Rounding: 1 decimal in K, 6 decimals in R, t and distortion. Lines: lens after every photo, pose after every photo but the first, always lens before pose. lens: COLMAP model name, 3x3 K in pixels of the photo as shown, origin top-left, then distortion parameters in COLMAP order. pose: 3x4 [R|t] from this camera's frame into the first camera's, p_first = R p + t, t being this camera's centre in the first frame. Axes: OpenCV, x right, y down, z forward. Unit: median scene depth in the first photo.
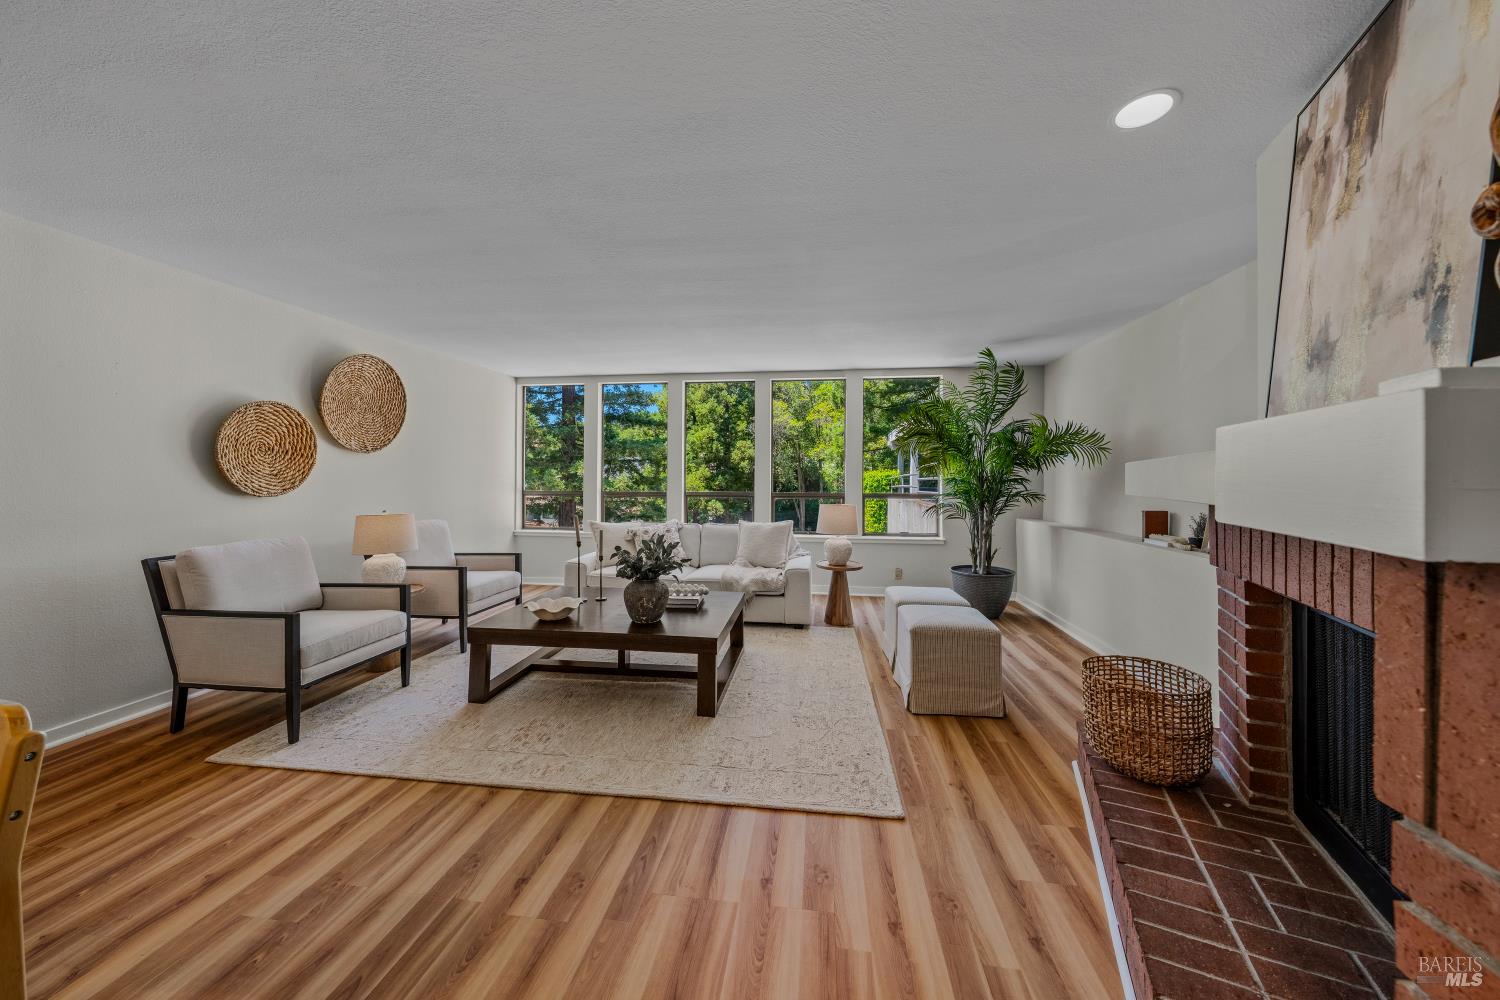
lens RADIAL K [[516.3, 0, 757.5], [0, 516.3, 476.9], [0, 0, 1]] dist [-0.003437, -0.000044]
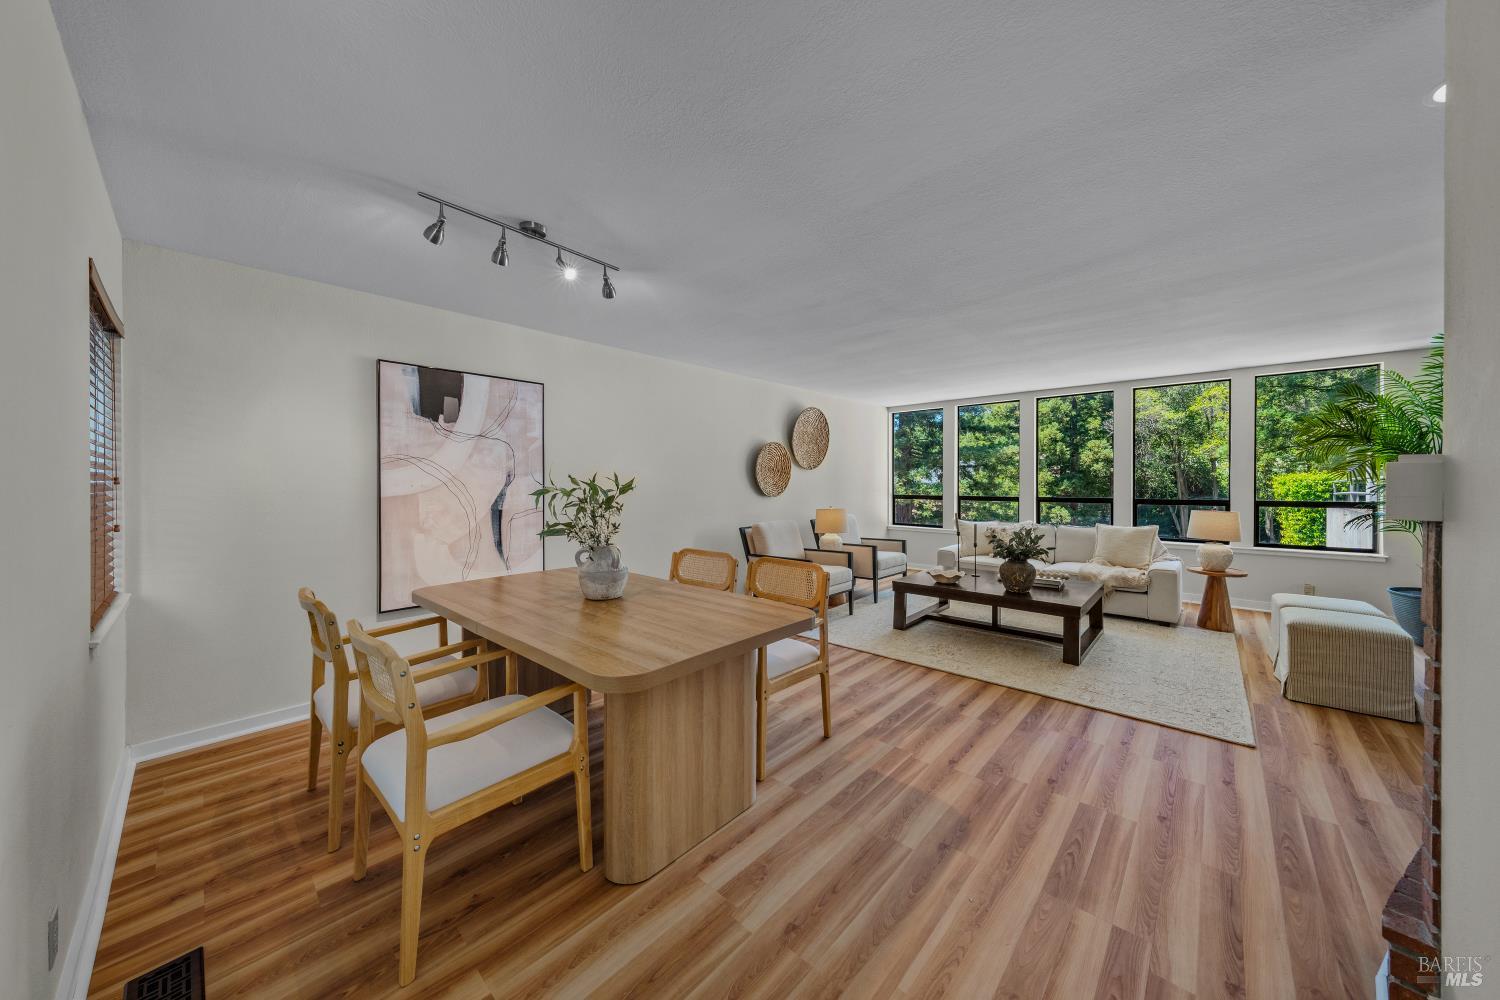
lens RADIAL K [[516.3, 0, 751.5], [0, 516.3, 485.7], [0, 0, 1]] dist [-0.003437, -0.000044]
pose [[0.816298, -0.001898, -0.577628, -0.002112], [0.006100, 0.999967, 0.005336, -0.010291], [0.577599, -0.007880, 0.816283, -0.507087]]
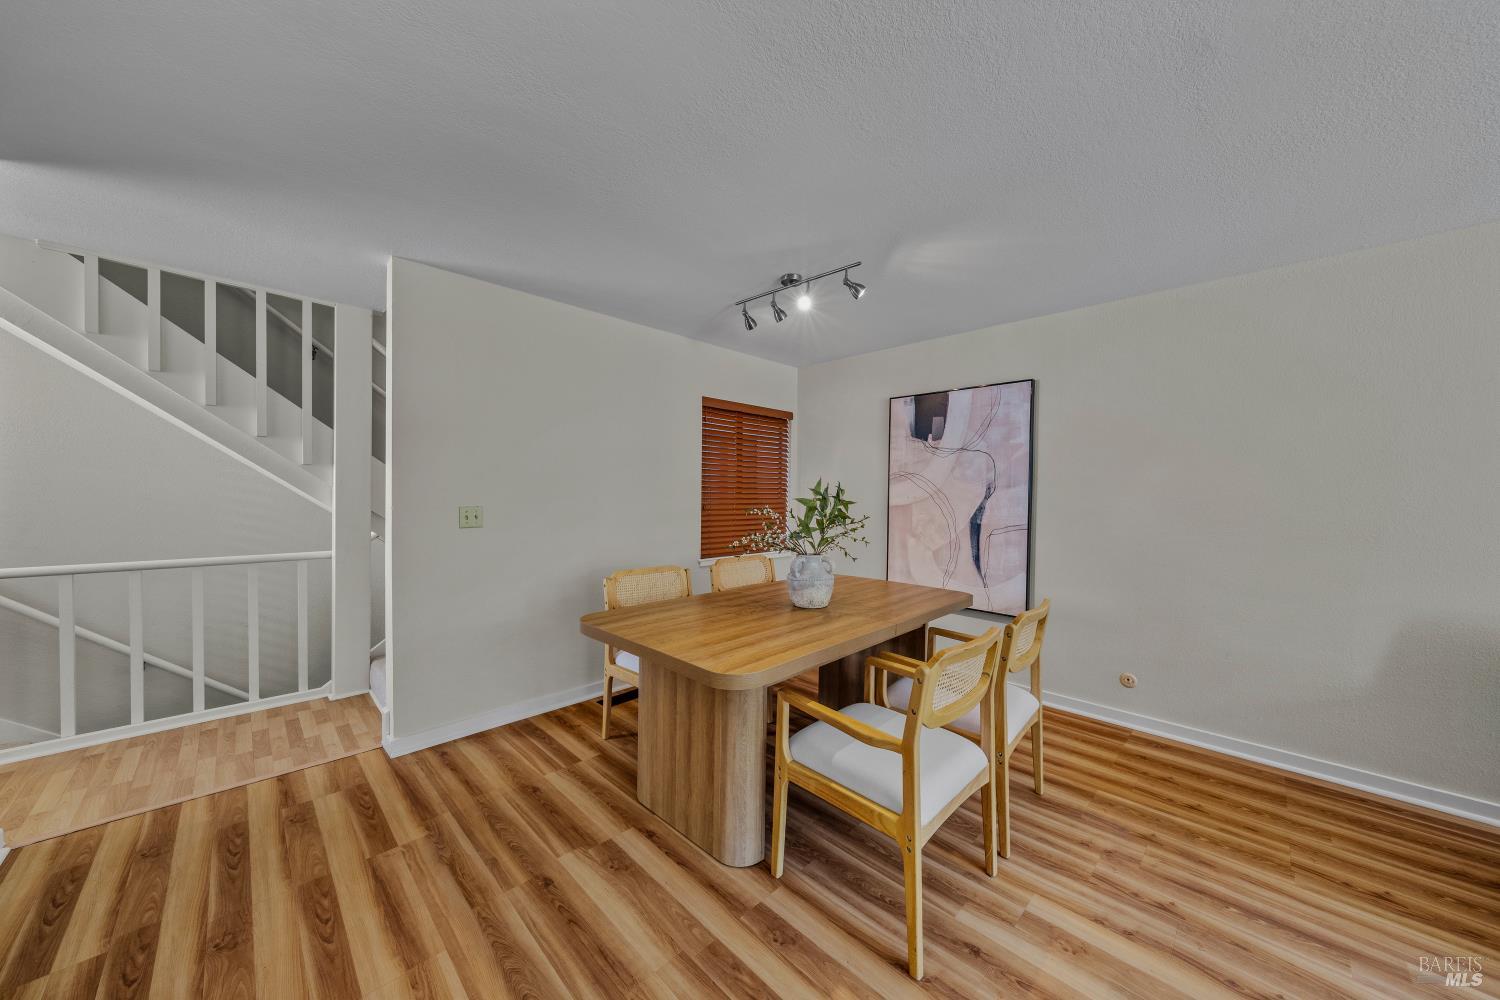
lens RADIAL K [[516.3, 0, 756.9], [0, 516.3, 502.1], [0, 0, 1]] dist [-0.003437, -0.000044]
pose [[-0.610189, 0.002633, -0.792252, 0.056490], [-0.011122, 0.999867, 0.011889, -0.007434], [0.792178, 0.016066, -0.610078, 0.584292]]
